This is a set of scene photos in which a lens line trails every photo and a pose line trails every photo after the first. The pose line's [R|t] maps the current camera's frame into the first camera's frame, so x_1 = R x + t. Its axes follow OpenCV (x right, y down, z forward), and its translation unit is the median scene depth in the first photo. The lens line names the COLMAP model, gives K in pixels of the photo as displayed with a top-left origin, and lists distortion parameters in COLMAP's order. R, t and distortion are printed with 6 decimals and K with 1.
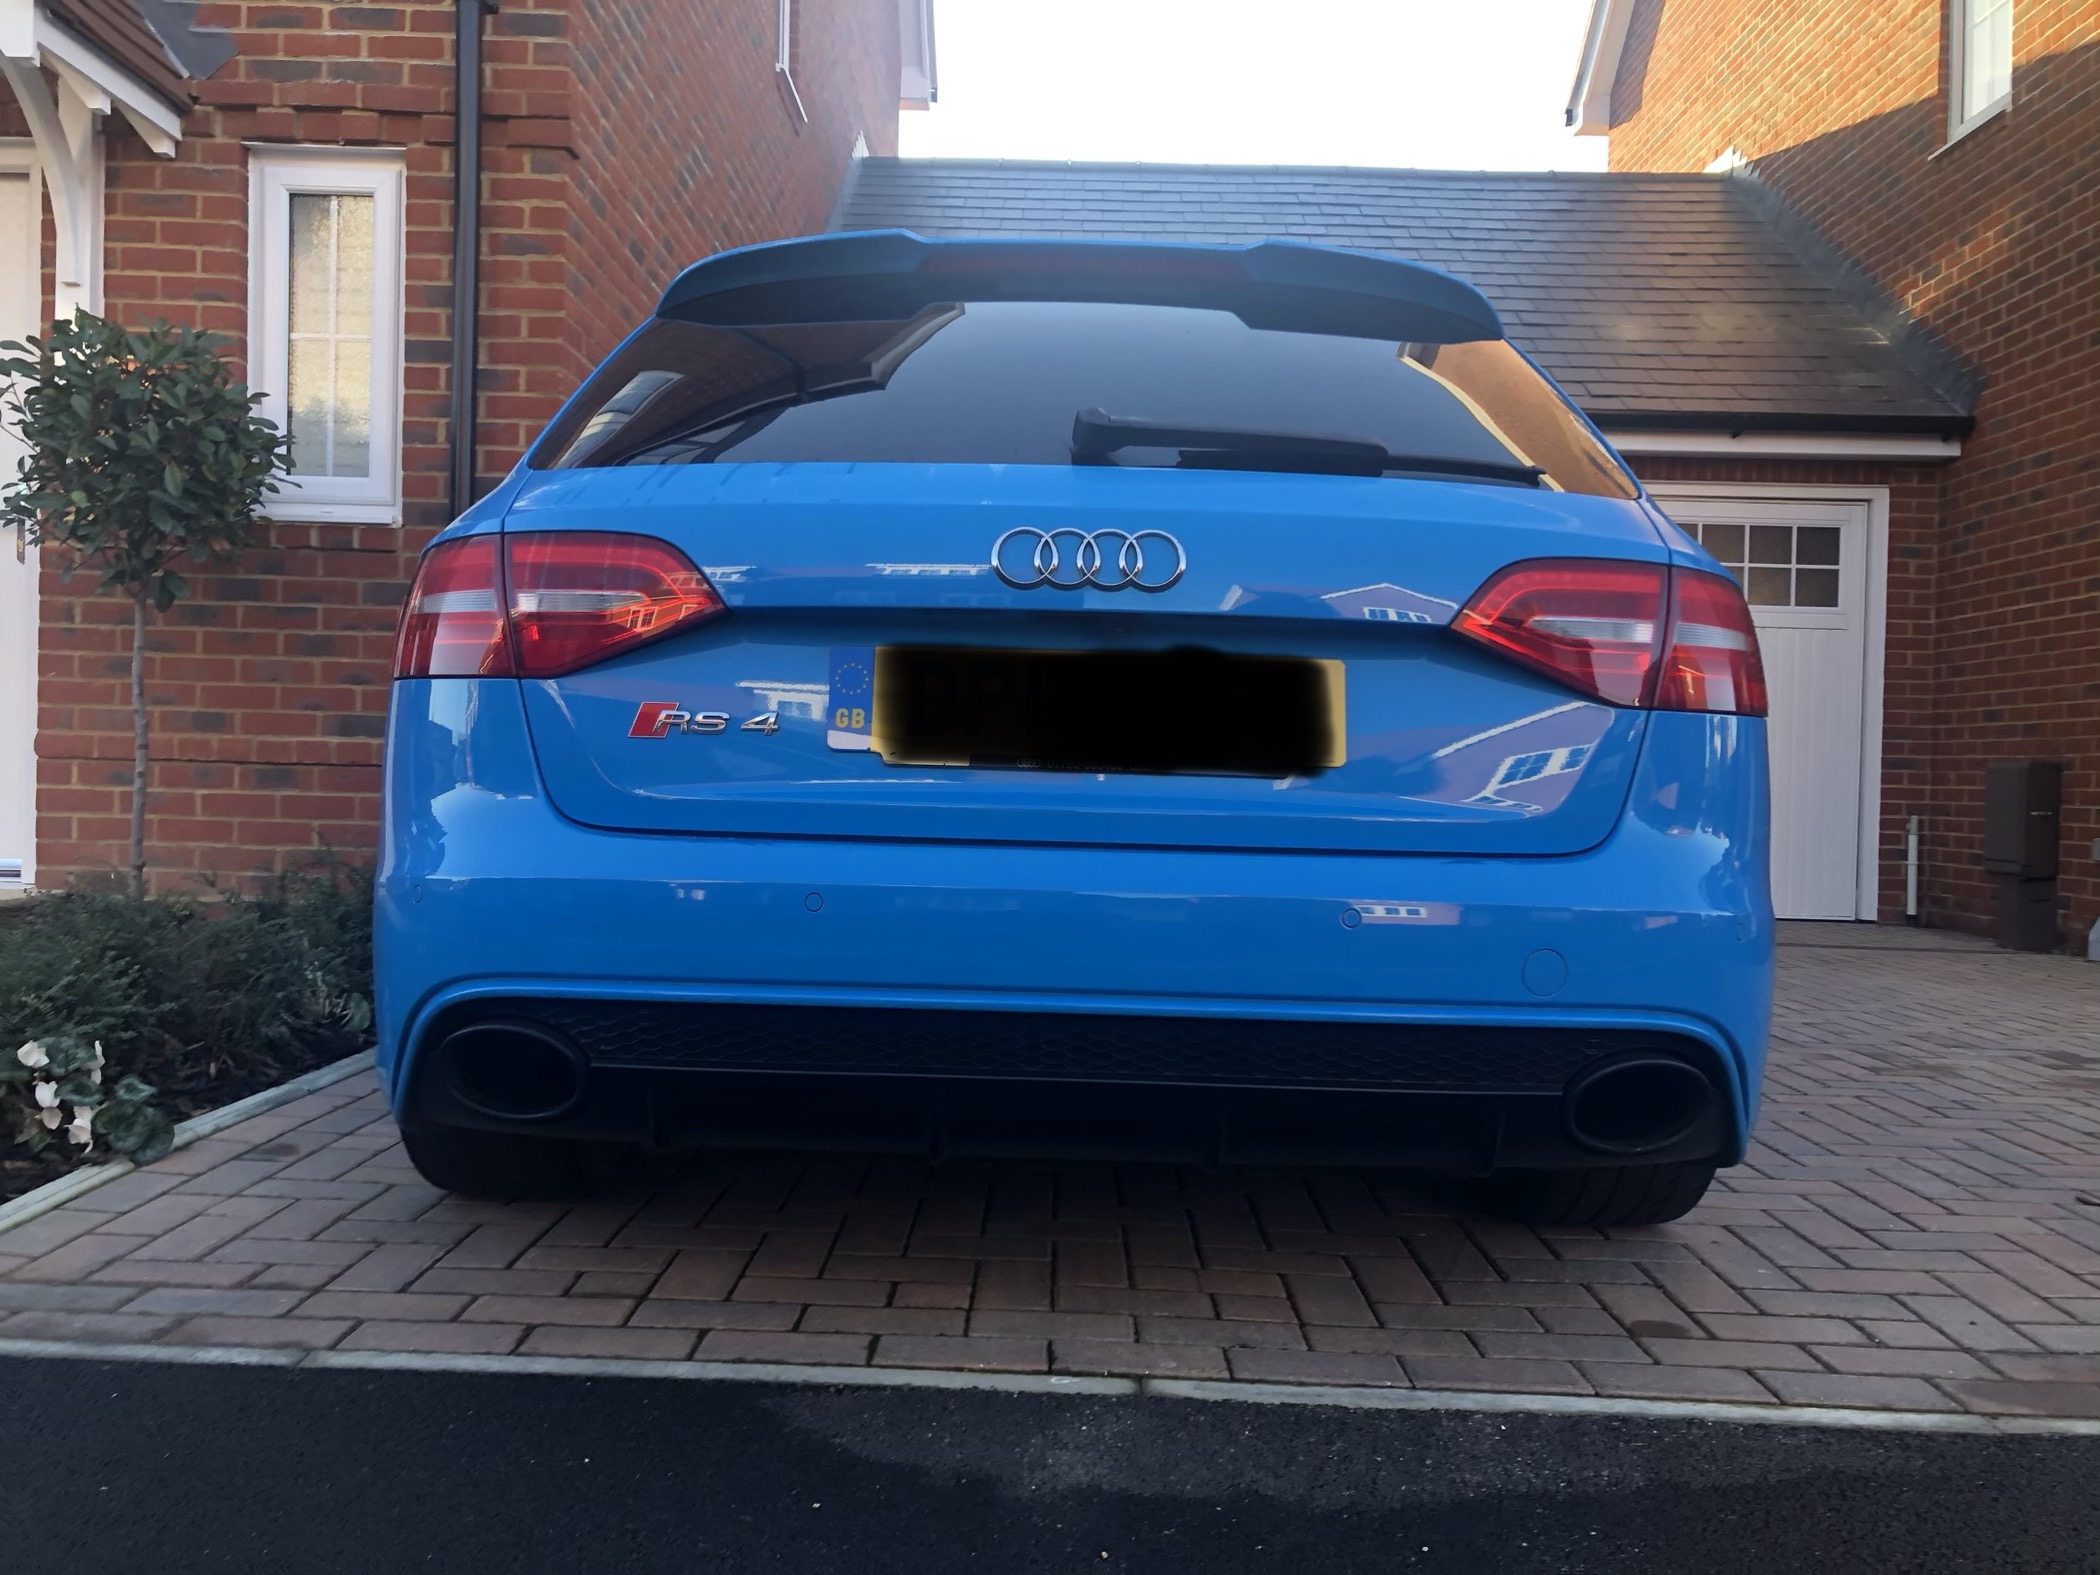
lens RADIAL K [[1719.6, 0, 1027.8], [0, 1719.6, 805.2], [0, 0, 1]] dist [0.003999, 0.026804]
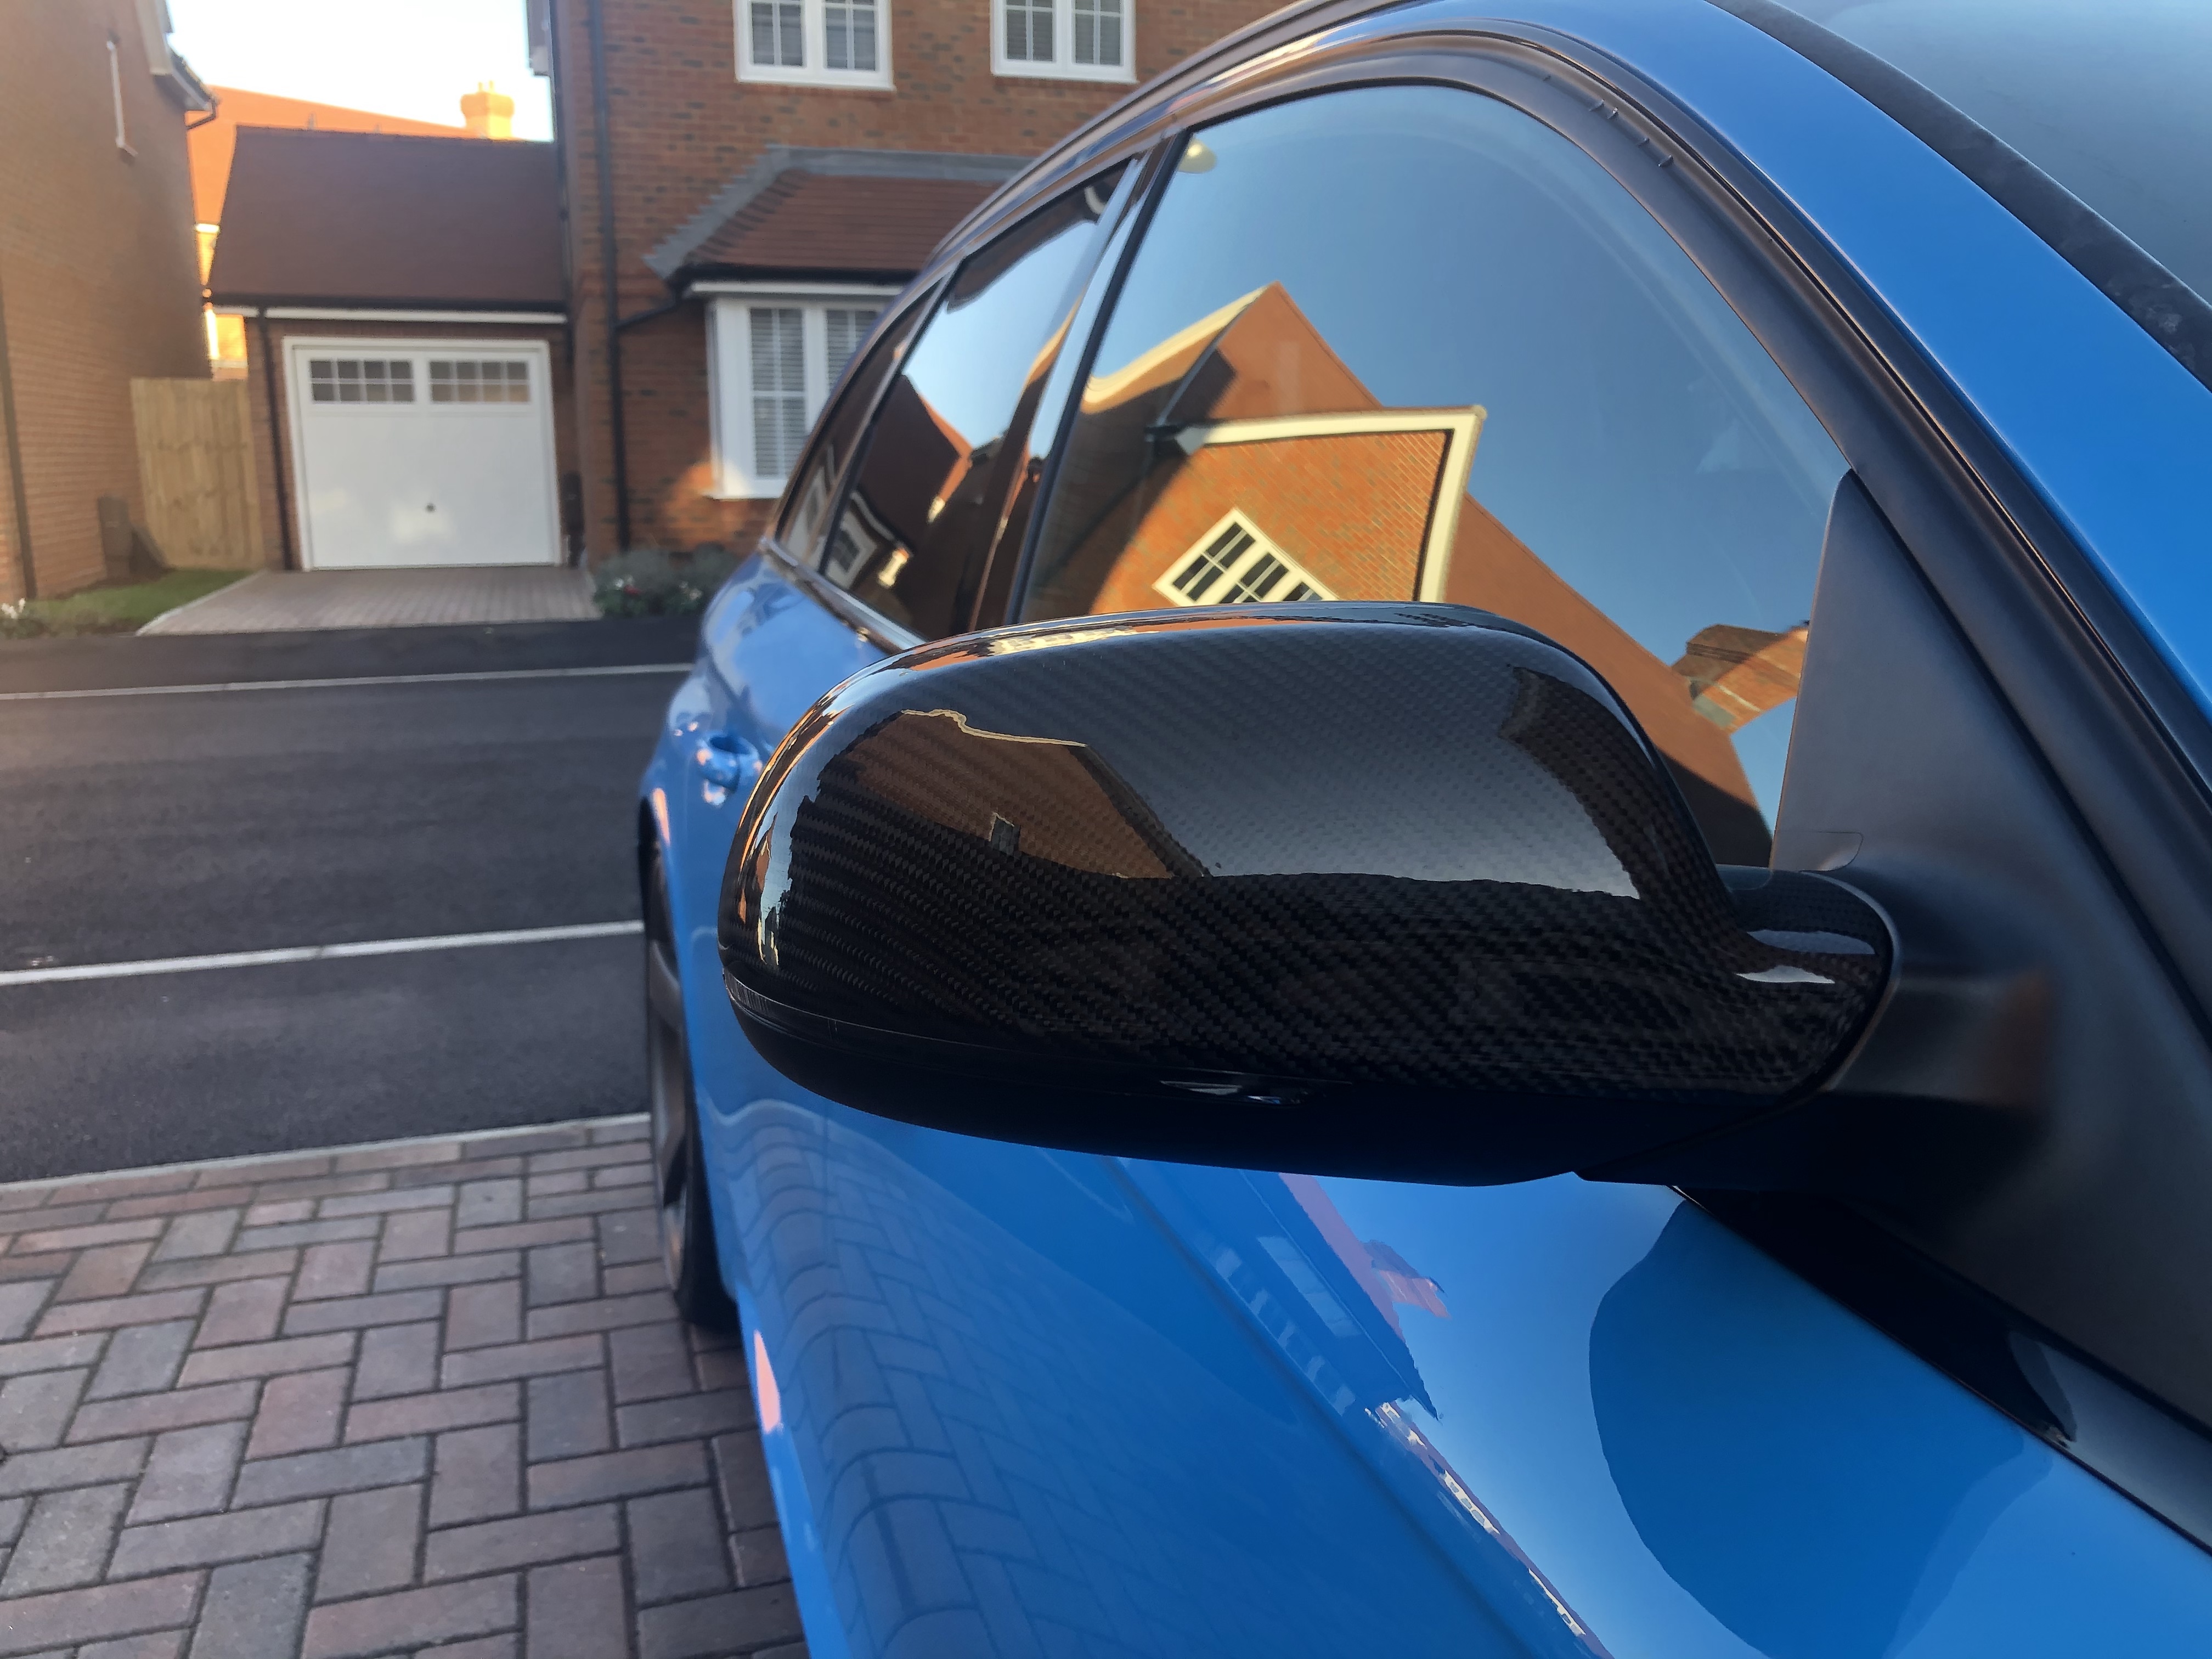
lens RADIAL K [[1811.3, 0, 1096.1], [0, 1811.3, 819.7], [0, 0, 1]] dist [0.003999, 0.026804]
pose [[-0.950050, 0.031338, -0.310519, 0.350769], [-0.036339, 0.977072, 0.209787, -0.163438], [0.309974, 0.210592, -0.927128, 1.504574]]
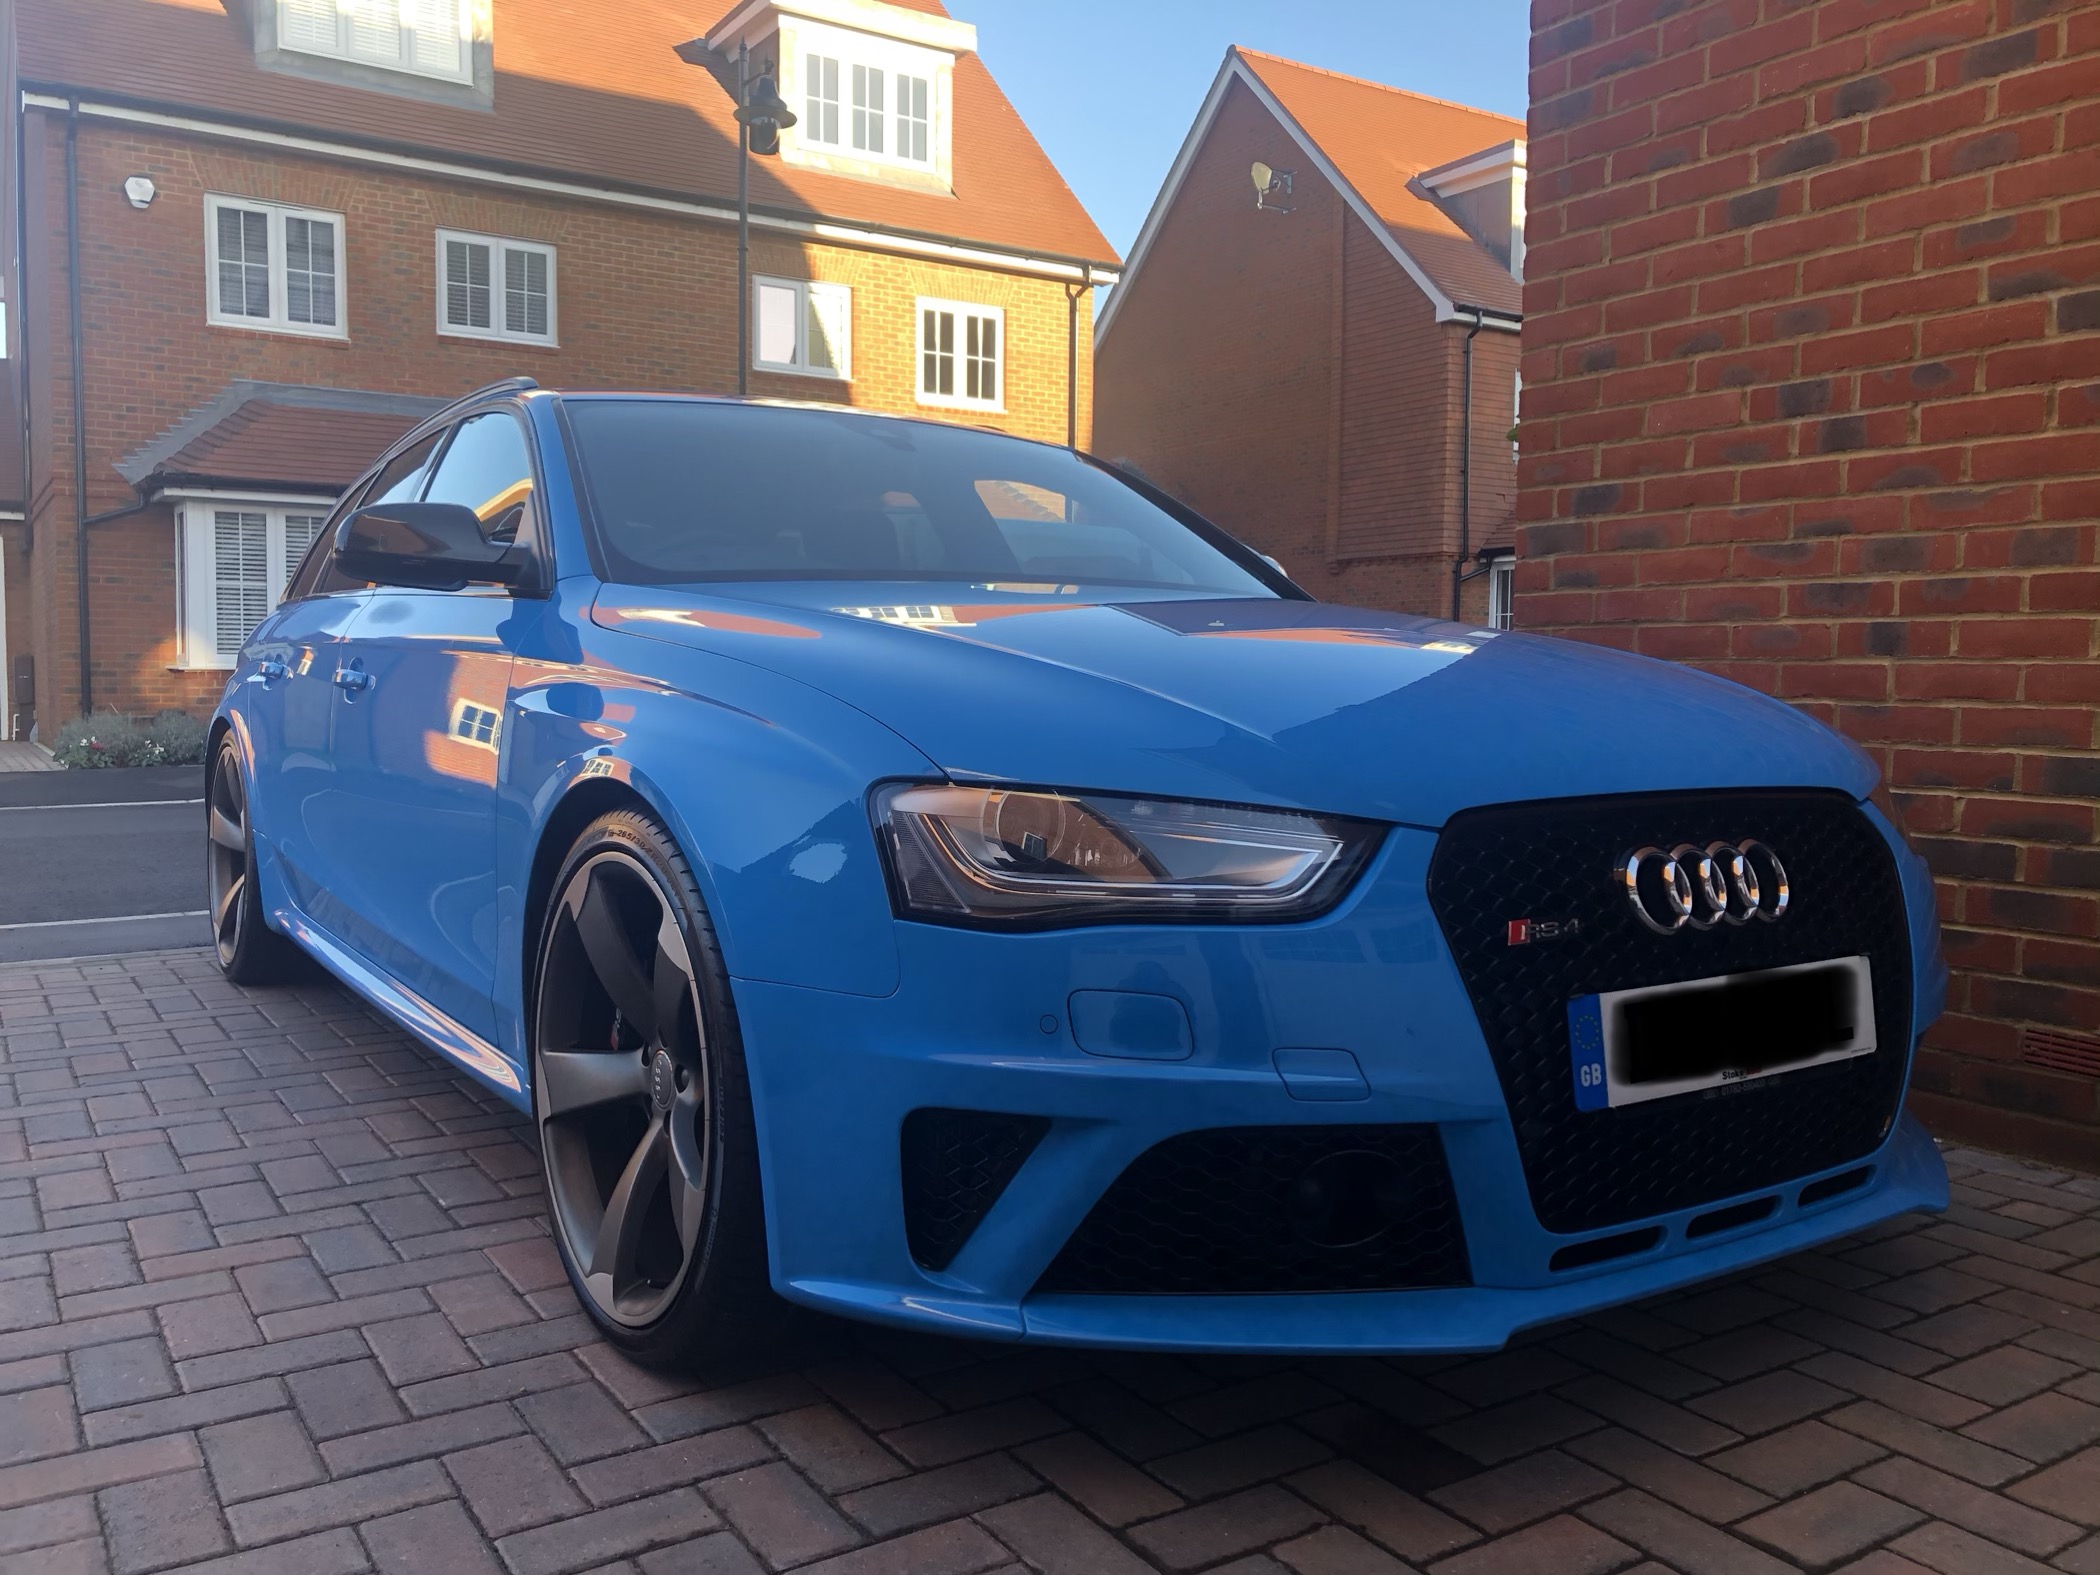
lens RADIAL K [[1719.6, 0, 1044.0], [0, 1719.6, 779.6], [0, 0, 1]] dist [0.003999, 0.026804]
pose [[-0.827405, -0.007076, -0.561561, 0.530185], [-0.048908, 0.997029, 0.059500, -0.075934], [0.559472, 0.076695, -0.825294, 2.268534]]
